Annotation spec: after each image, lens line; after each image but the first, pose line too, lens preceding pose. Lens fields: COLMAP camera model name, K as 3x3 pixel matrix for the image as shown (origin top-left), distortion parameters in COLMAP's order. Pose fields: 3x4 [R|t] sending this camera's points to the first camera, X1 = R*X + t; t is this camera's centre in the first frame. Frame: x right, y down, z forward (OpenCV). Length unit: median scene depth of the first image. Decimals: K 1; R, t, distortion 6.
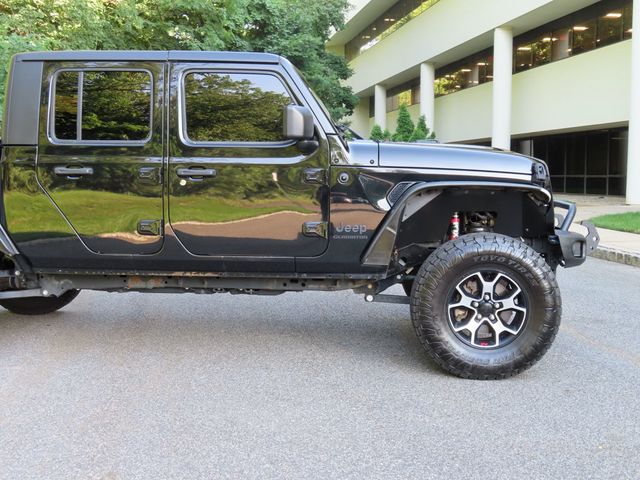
lens RADIAL K [[747.9, 0, 322.5], [0, 747.9, 238.8], [0, 0, 1]] dist [-0.032686, 0.011485]
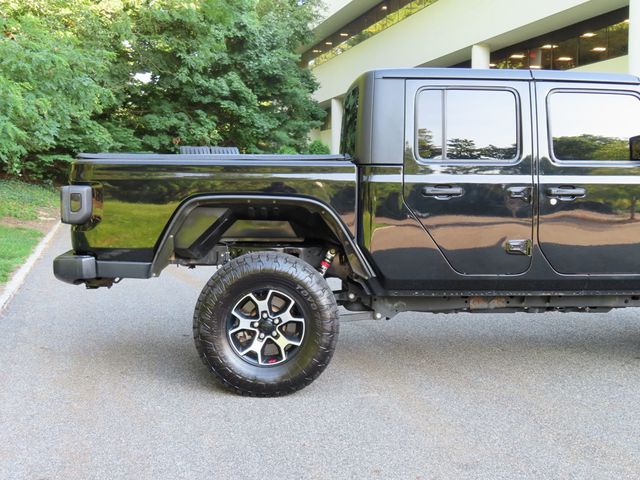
lens RADIAL K [[747.9, 0, 322.5], [0, 747.9, 238.8], [0, 0, 1]] dist [-0.032686, 0.011485]
pose [[0.994664, -0.011390, 0.102536, -0.594786], [0.013183, 0.999772, -0.016825, -0.013256], [-0.102321, 0.018087, 0.994587, 0.041573]]
